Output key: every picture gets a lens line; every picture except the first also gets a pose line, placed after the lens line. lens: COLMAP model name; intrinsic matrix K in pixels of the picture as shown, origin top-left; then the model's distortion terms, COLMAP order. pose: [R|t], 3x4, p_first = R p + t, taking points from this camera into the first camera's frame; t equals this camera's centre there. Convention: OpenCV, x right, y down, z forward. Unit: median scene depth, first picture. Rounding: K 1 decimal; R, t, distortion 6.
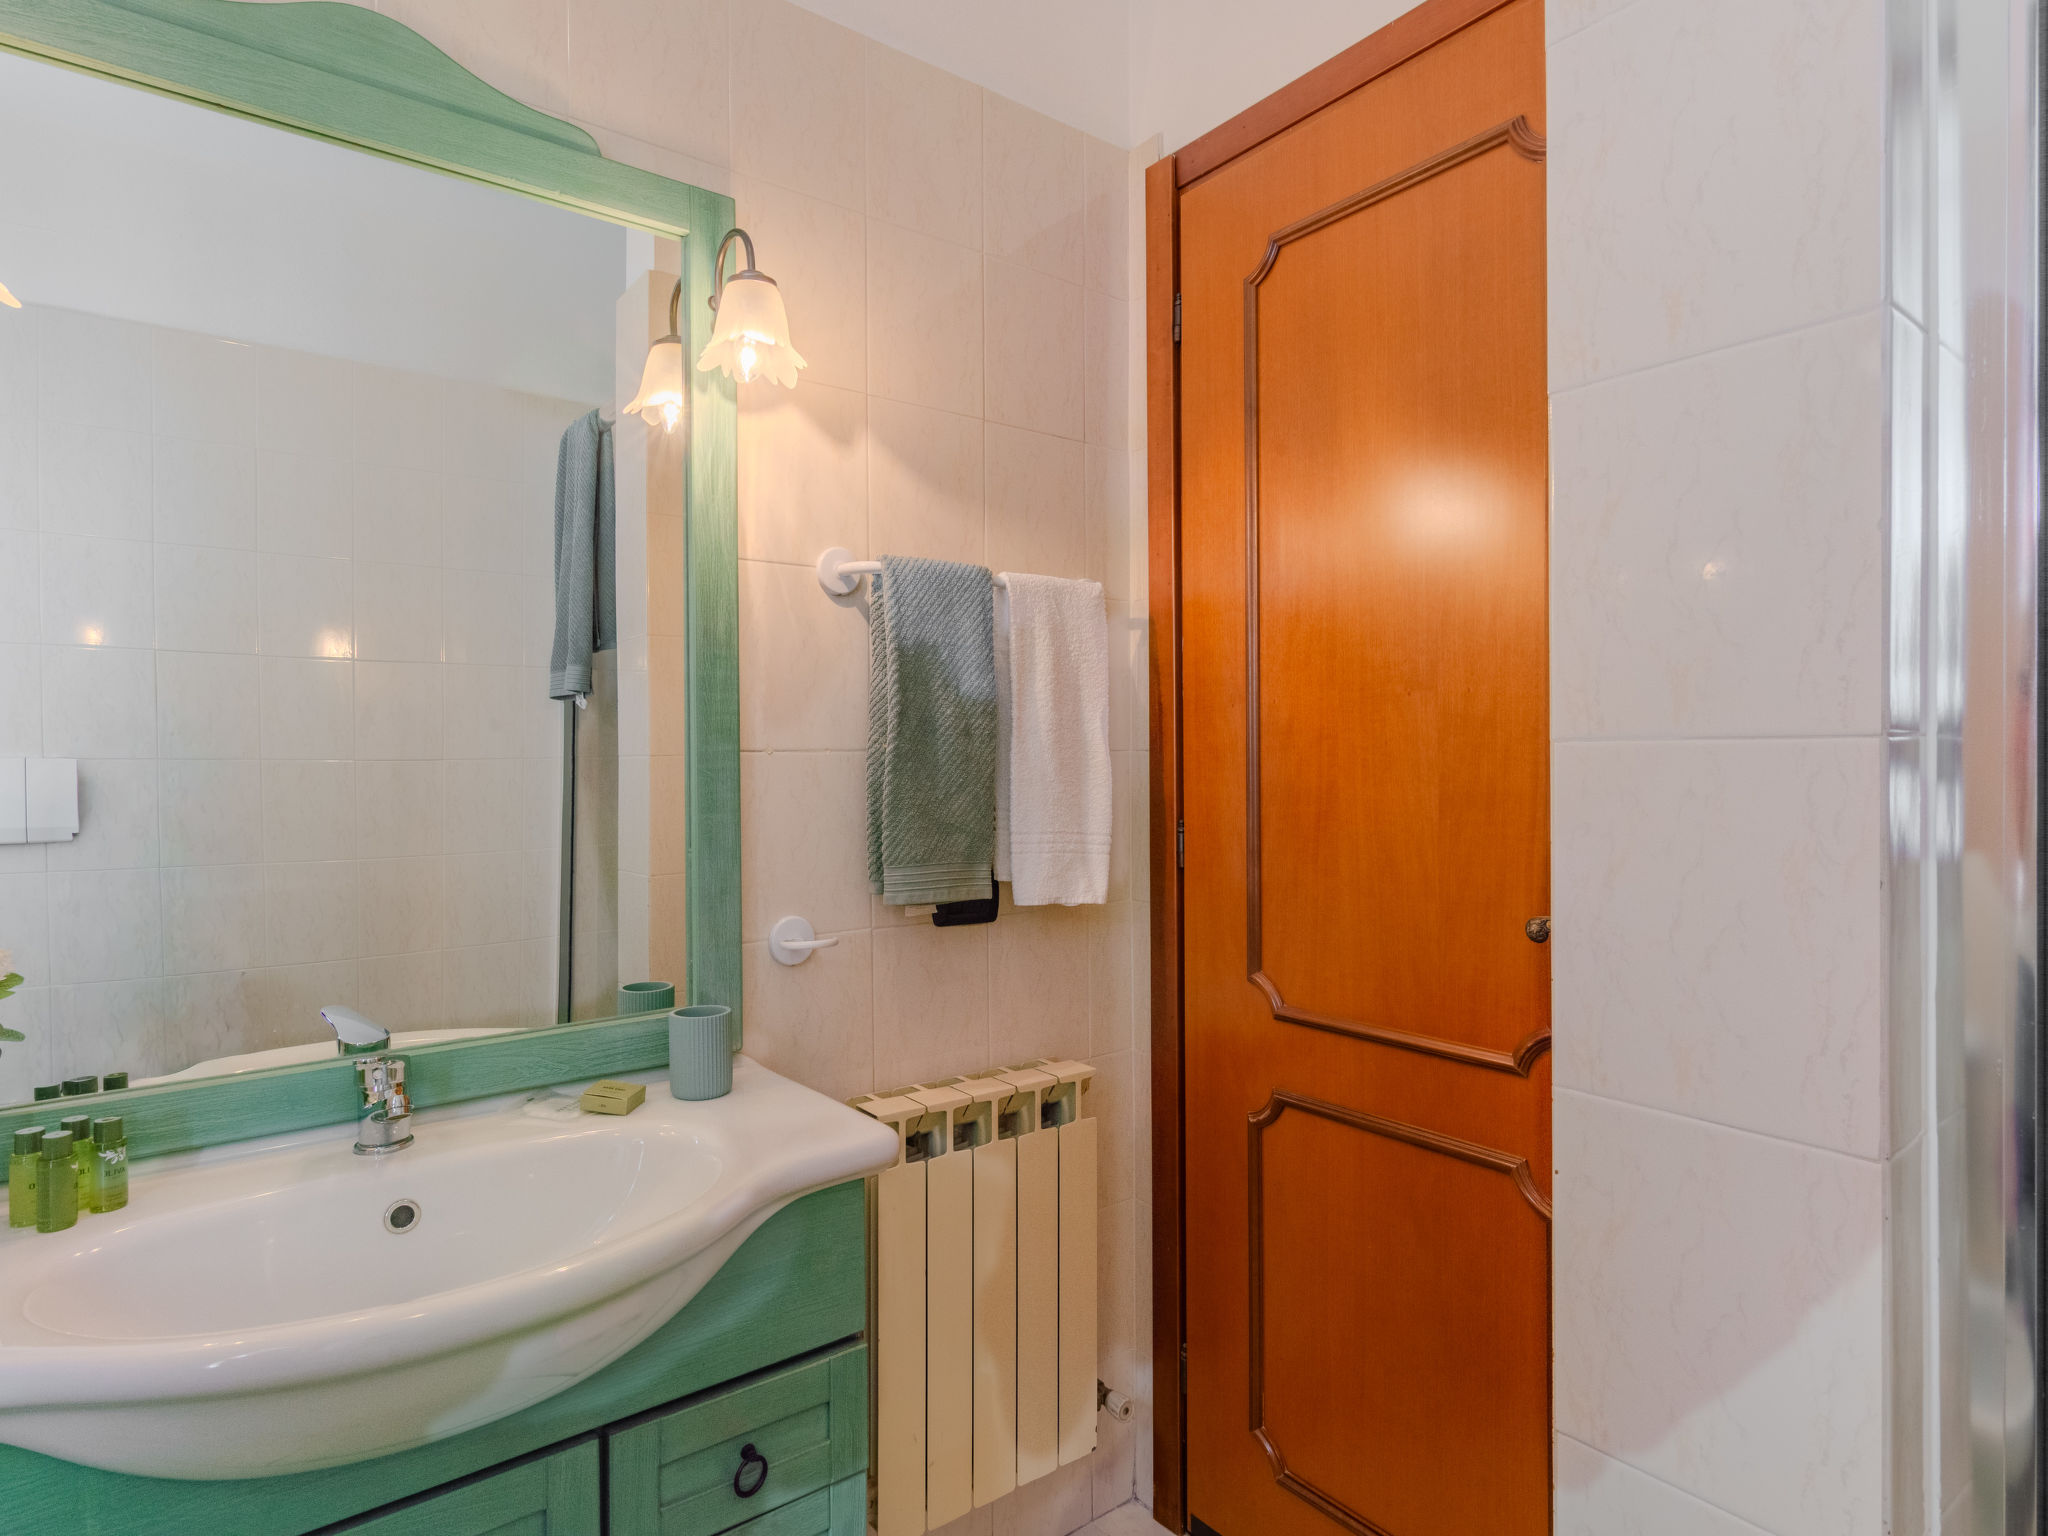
lens RADIAL K [[1118.7, 0, 1016.0], [0, 1118.7, 754.4], [0, 0, 1]] dist [0.000631, -0.000714]
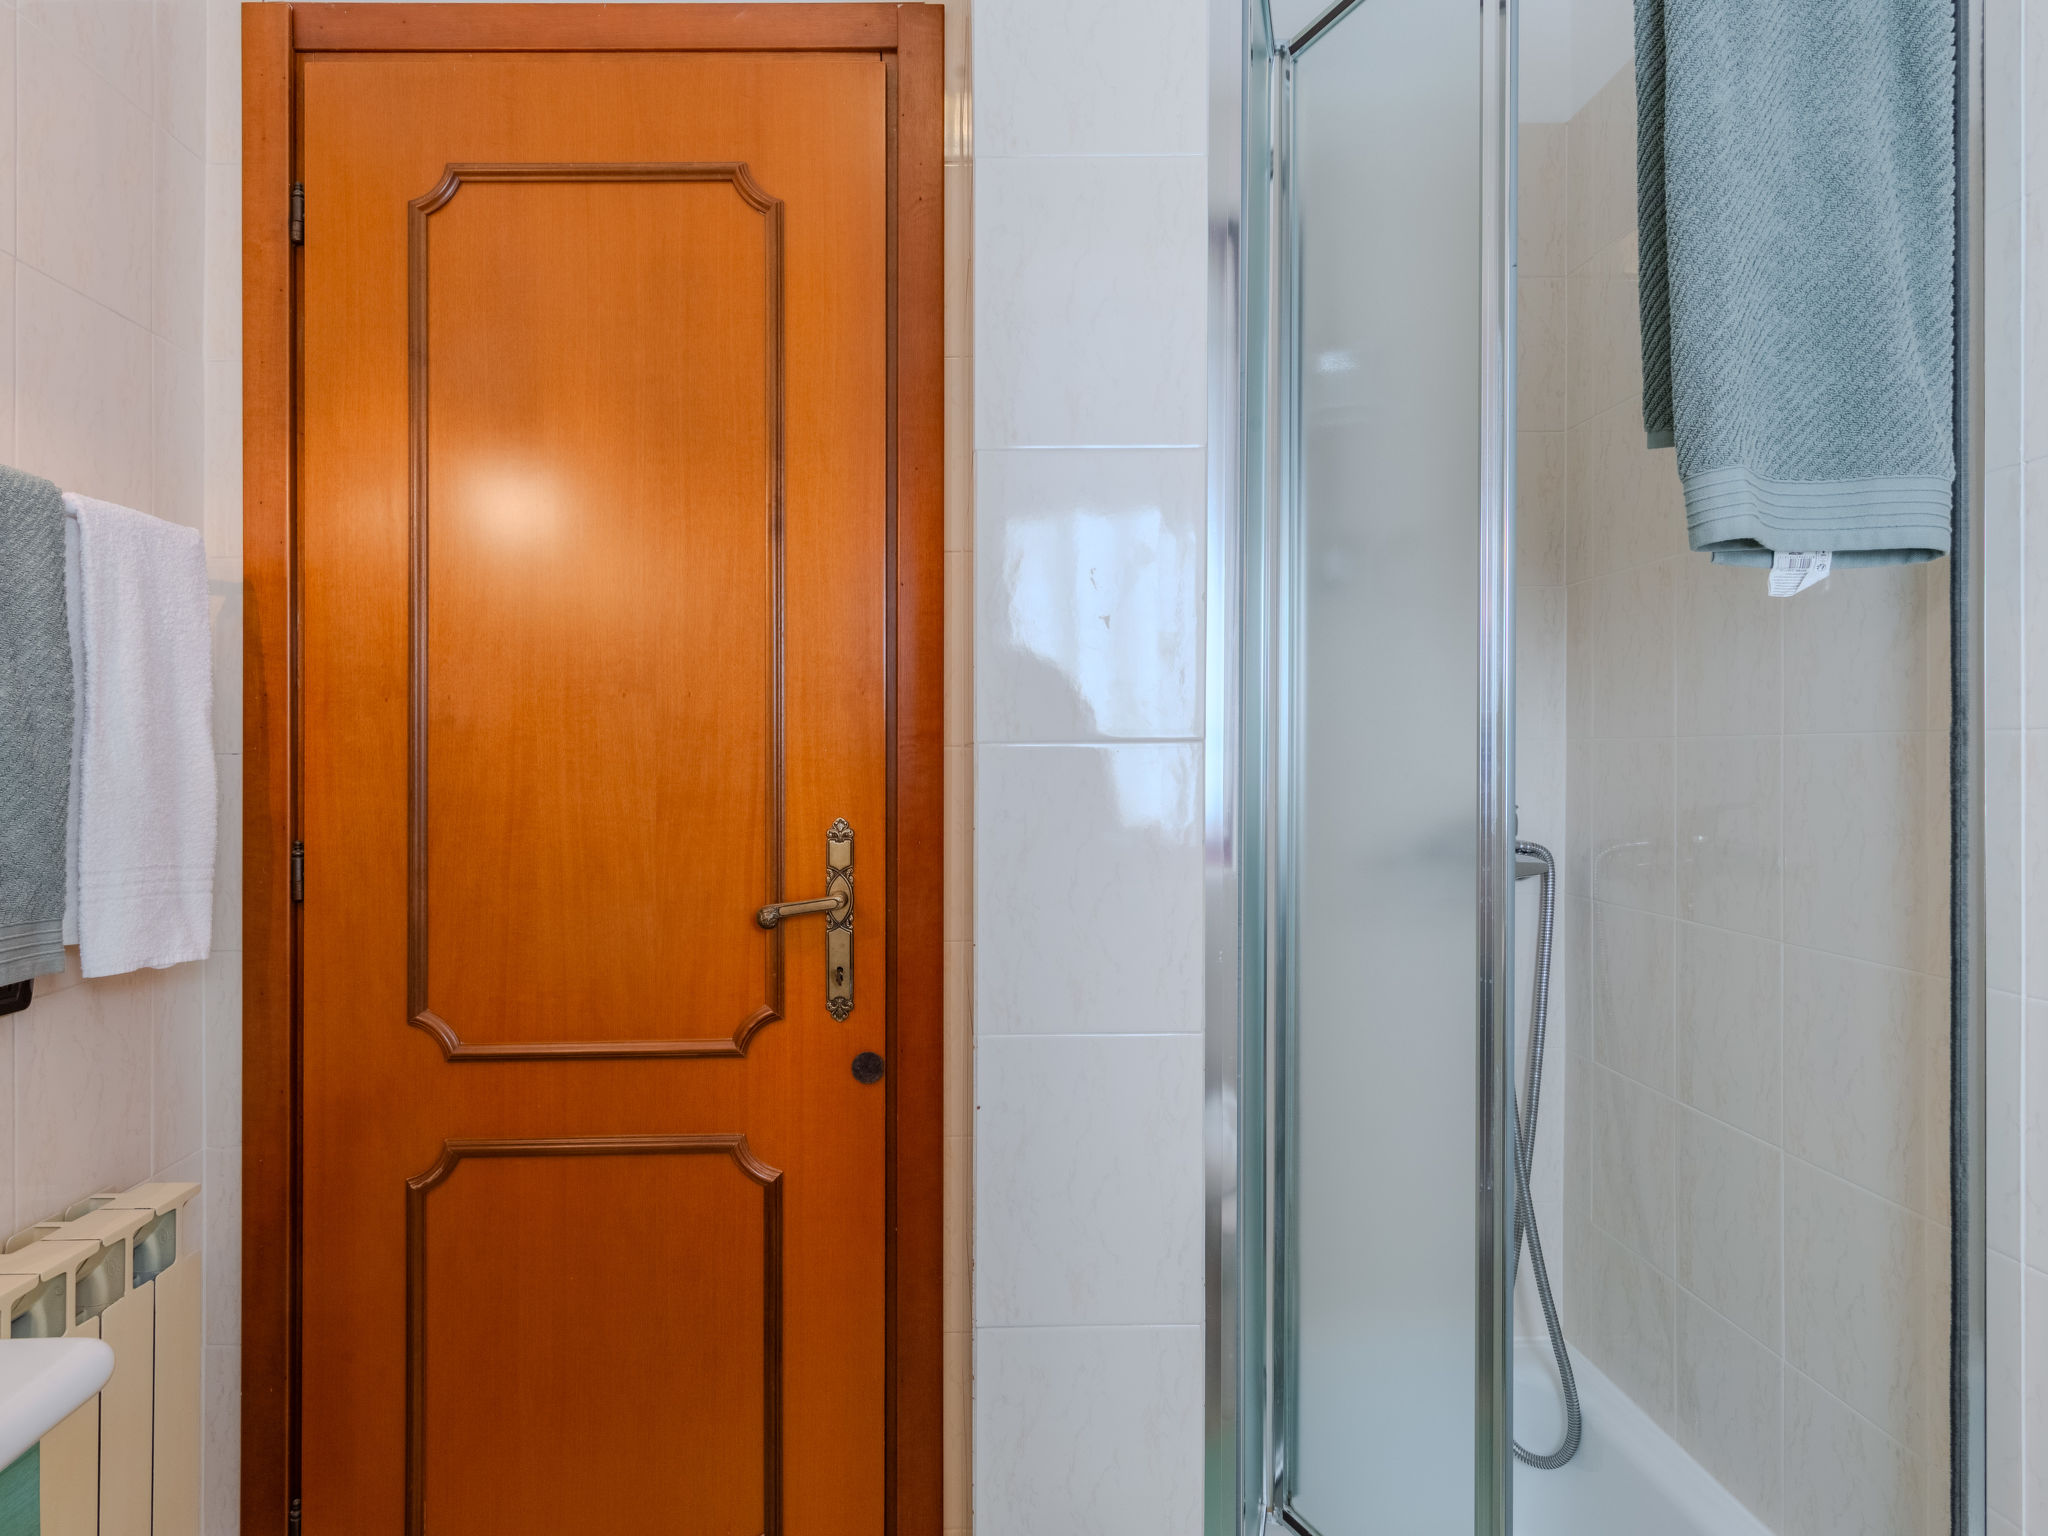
lens RADIAL K [[1118.7, 0, 1016.0], [0, 1118.7, 754.4], [0, 0, 1]] dist [0.000631, -0.000714]
pose [[0.592699, -0.001451, 0.805422, -0.207340], [0.005442, 0.999983, -0.002203, 0.001538], [-0.805405, 0.005689, 0.592697, 0.124062]]
